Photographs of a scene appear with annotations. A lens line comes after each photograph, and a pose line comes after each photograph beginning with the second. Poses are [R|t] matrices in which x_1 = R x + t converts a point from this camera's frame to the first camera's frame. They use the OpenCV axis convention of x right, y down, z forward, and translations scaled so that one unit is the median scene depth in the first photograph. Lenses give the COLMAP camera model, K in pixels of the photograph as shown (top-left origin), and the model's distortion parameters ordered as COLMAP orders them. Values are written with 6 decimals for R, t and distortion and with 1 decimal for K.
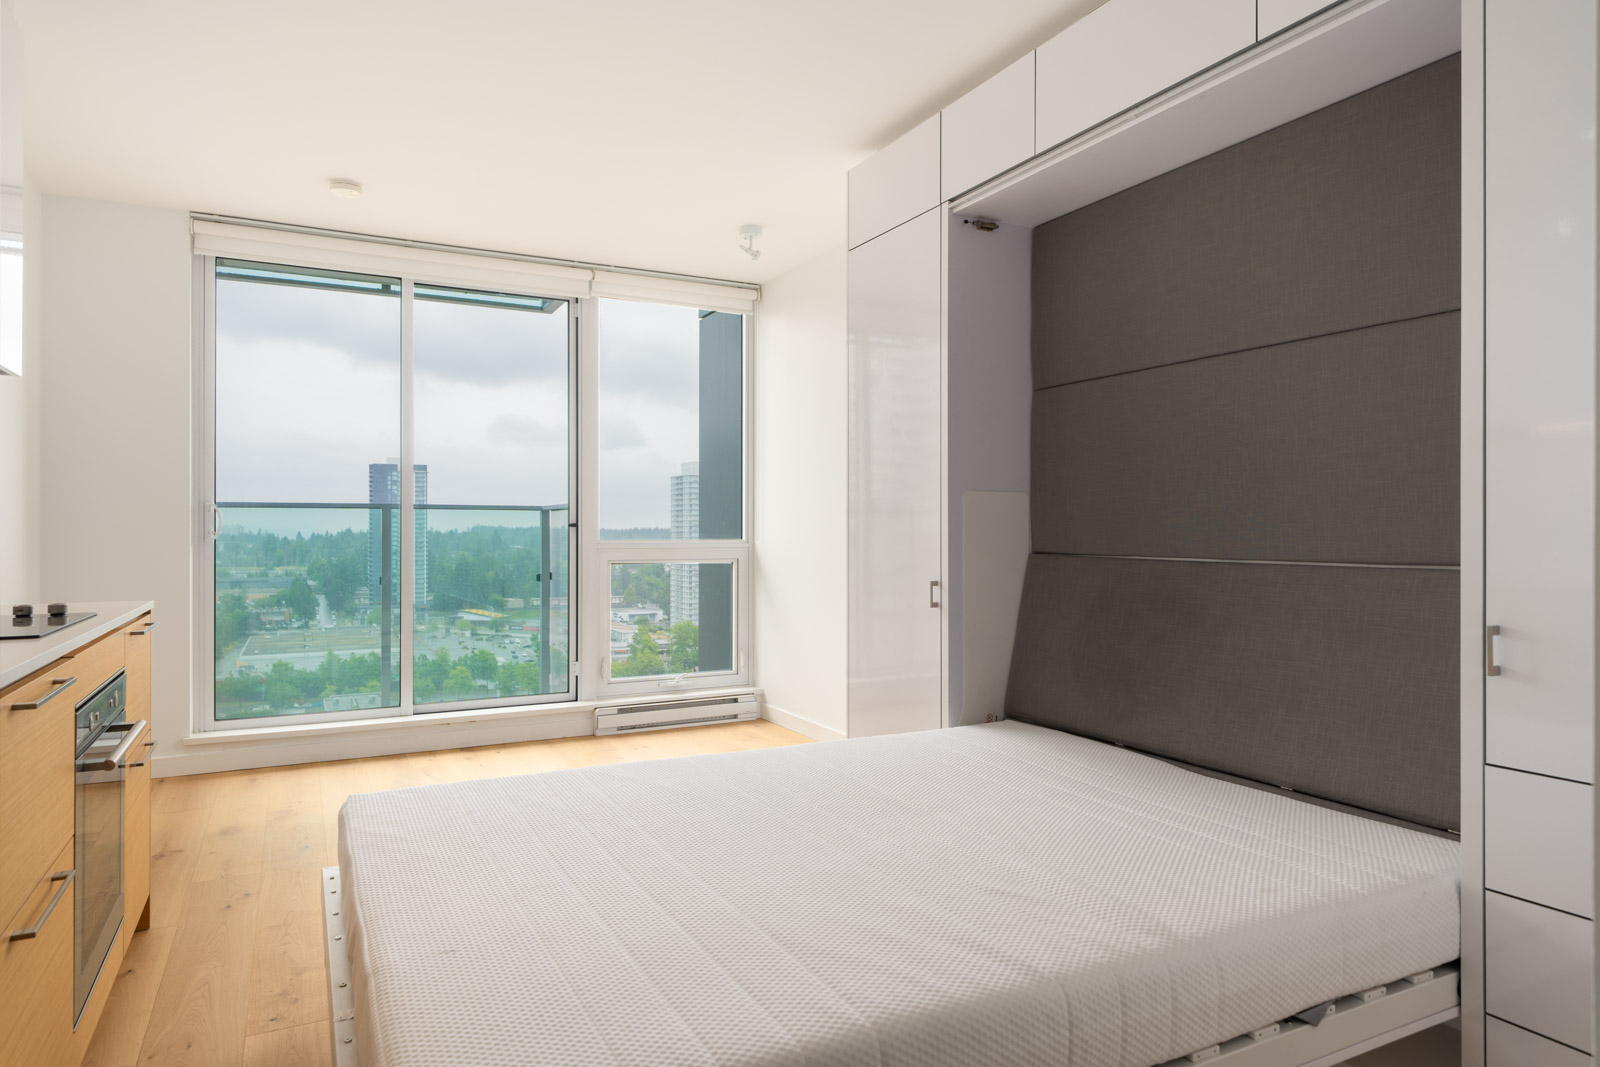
lens RADIAL K [[982.9, 0, 803.2], [0, 982.9, 531.9], [0, 0, 1]] dist [0.005753, 0.000815]
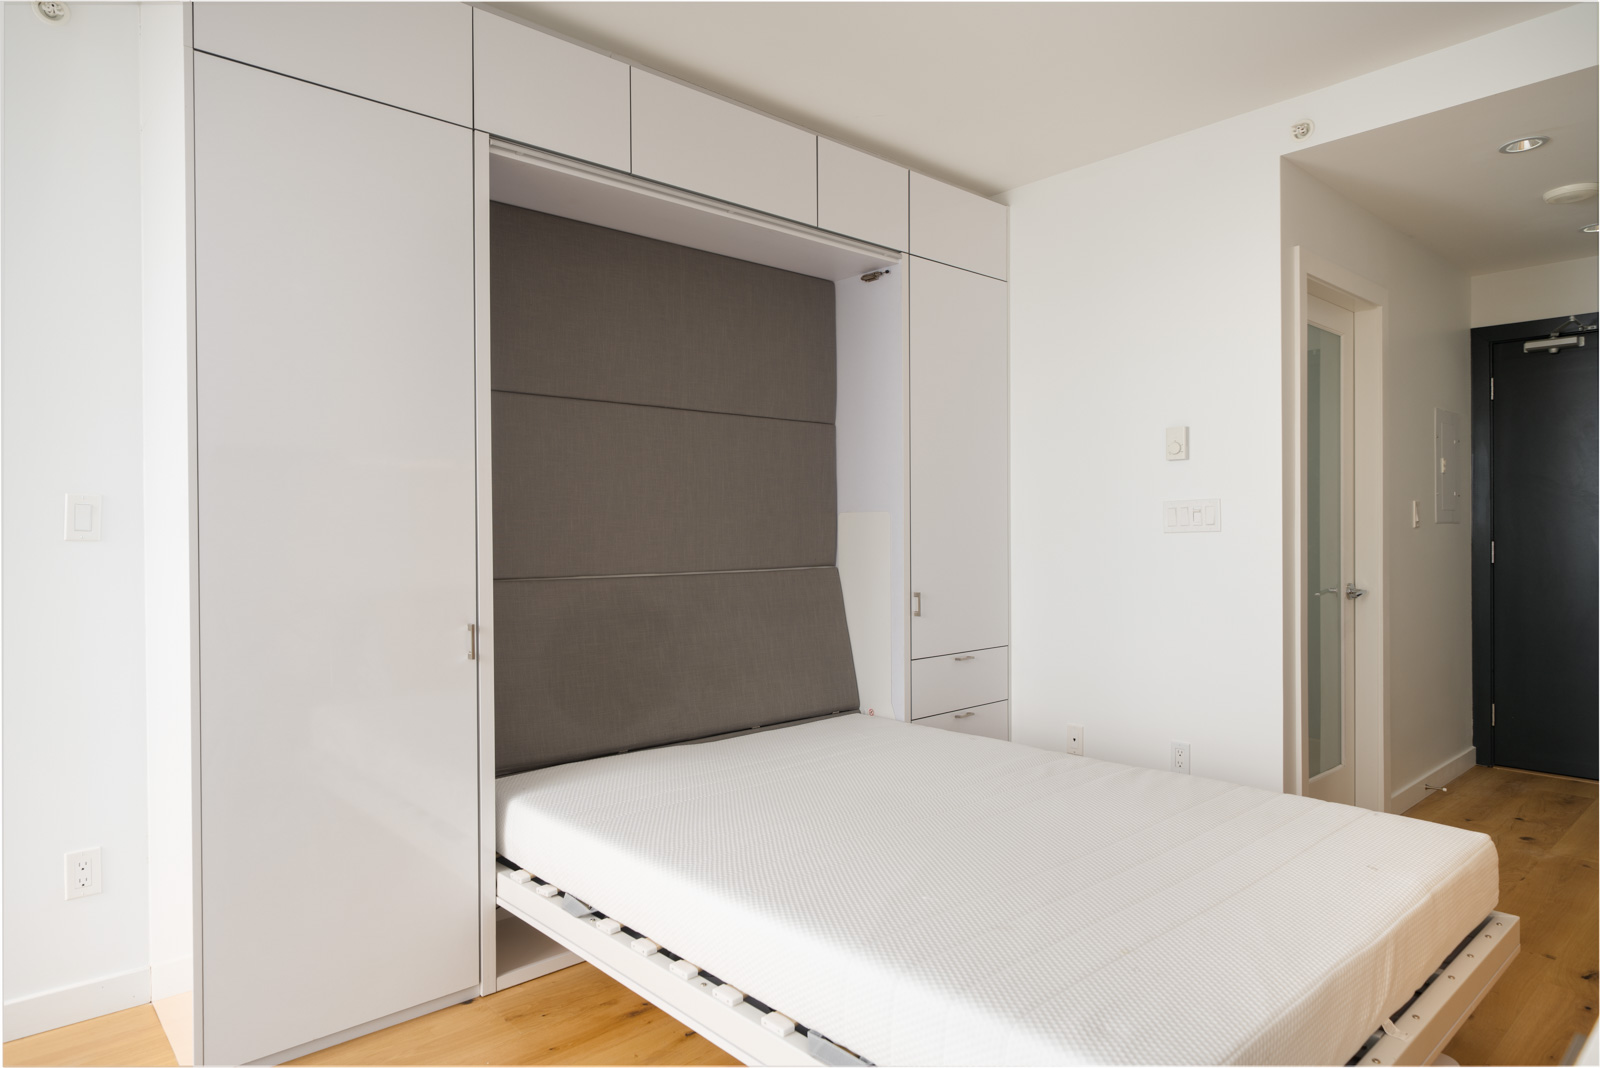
lens RADIAL K [[982.9, 0, 807.0], [0, 982.9, 535.1], [0, 0, 1]] dist [0.005753, 0.000815]
pose [[-0.269773, -0.007922, 0.962891, -0.421100], [0.002941, 0.999955, 0.009051, -0.015776], [-0.962920, 0.005274, -0.269737, 0.607827]]
